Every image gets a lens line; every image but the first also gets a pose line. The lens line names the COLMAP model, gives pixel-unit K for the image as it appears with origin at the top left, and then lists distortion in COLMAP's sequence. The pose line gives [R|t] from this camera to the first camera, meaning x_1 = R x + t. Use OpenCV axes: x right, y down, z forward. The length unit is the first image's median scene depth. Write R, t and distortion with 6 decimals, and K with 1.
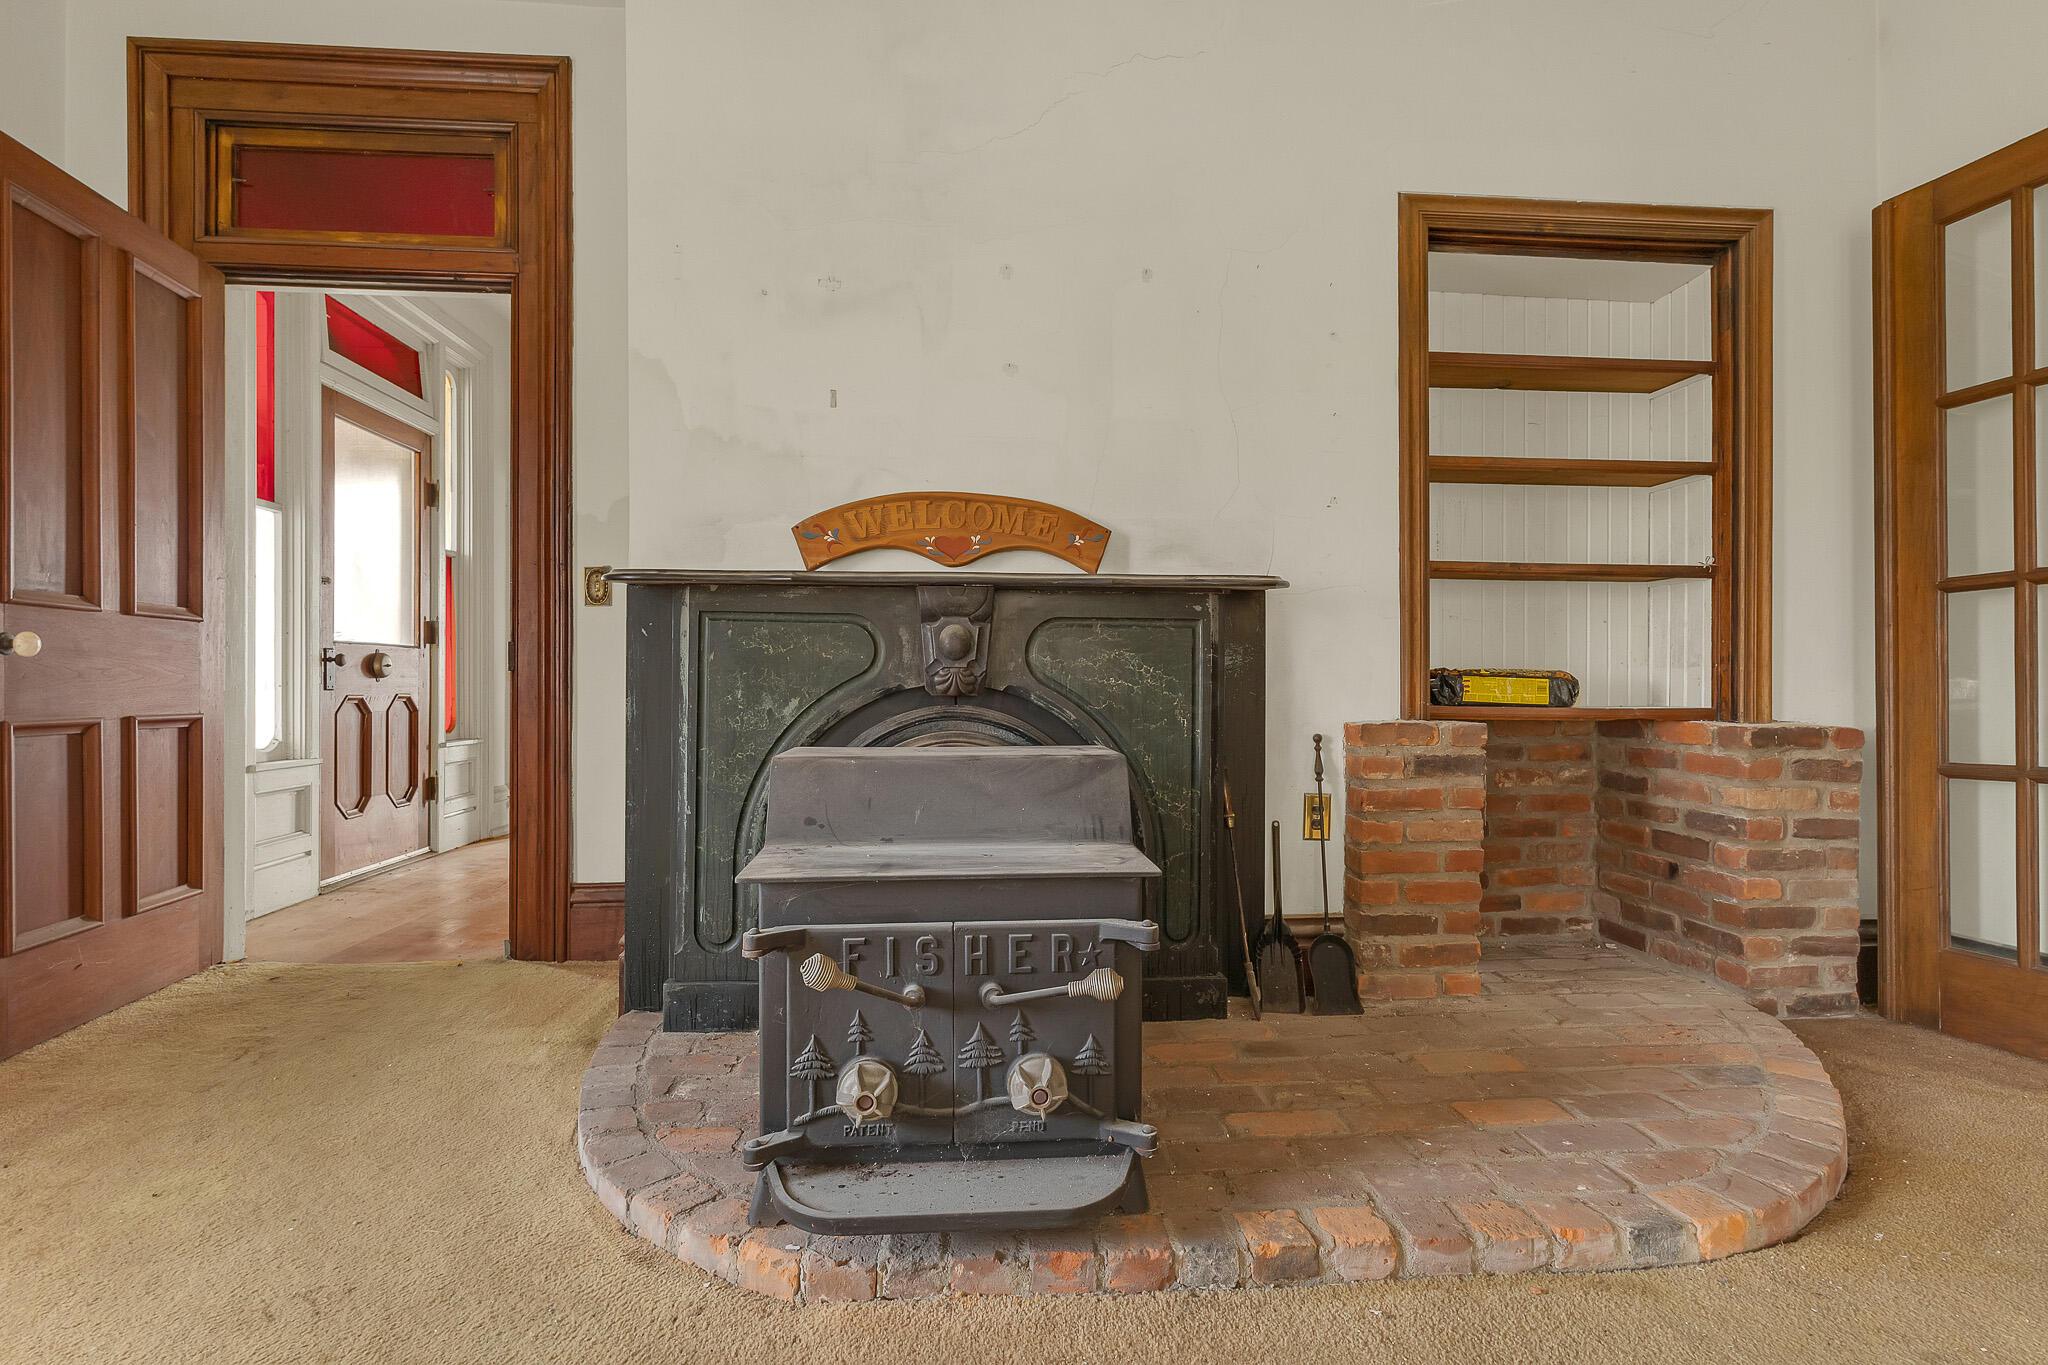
lens RADIAL K [[939.6, 0, 1027.4], [0, 939.6, 680.1], [0, 0, 1]] dist [0.022593, -0.000019]
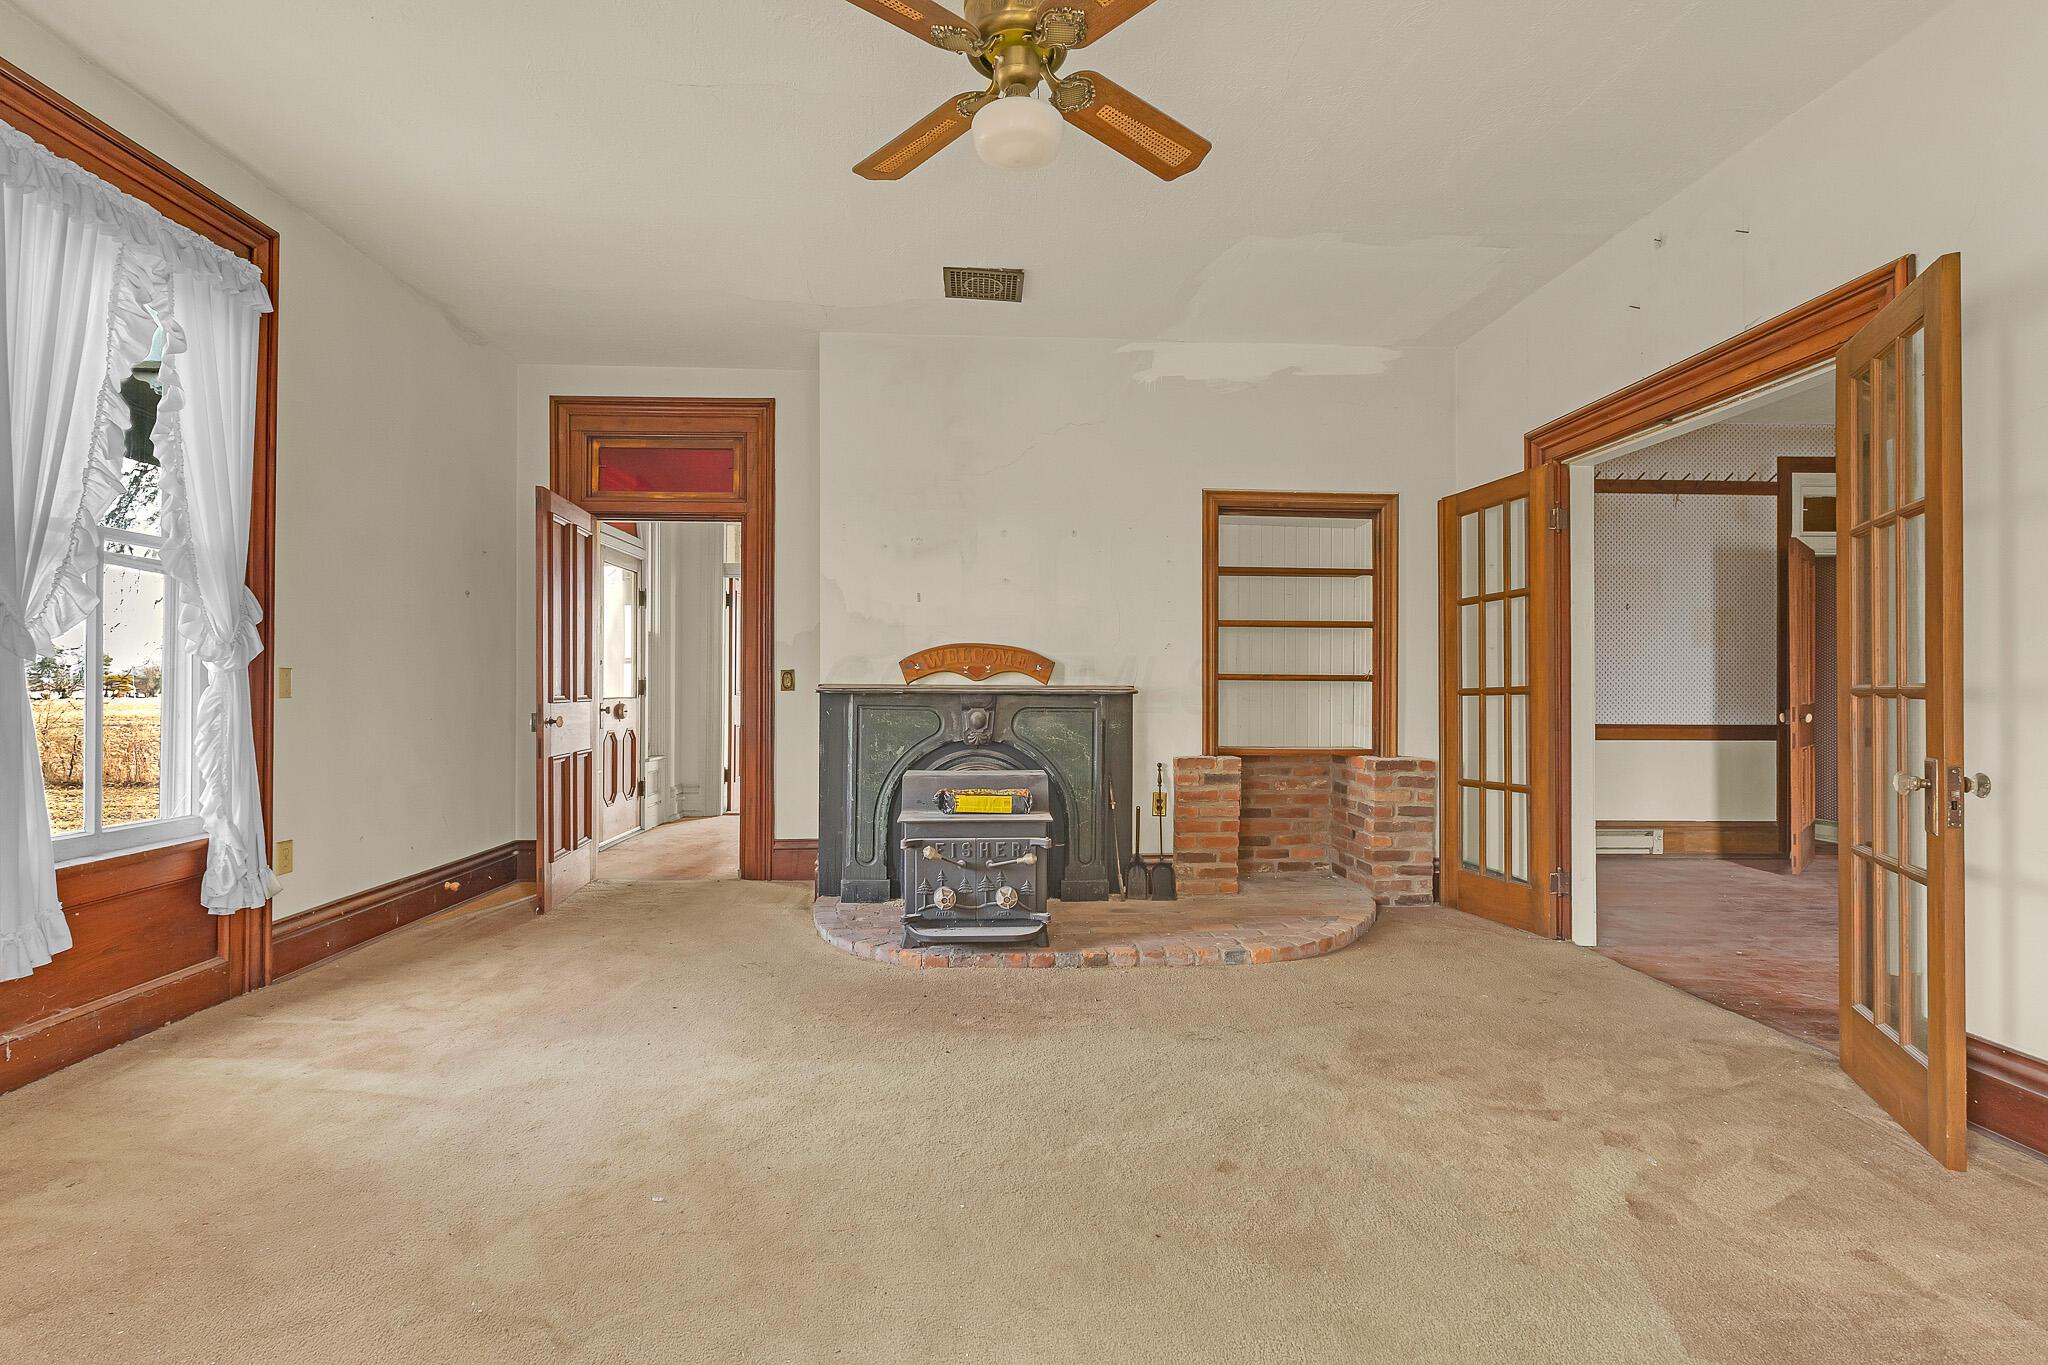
lens RADIAL K [[939.6, 0, 1020.2], [0, 939.6, 682.5], [0, 0, 1]] dist [0.022593, -0.000019]
pose [[0.999295, 0.000447, -0.037550, 0.088134], [-0.000506, 0.999999, -0.001559, -0.109946], [0.037550, 0.001577, 0.999294, -1.000767]]
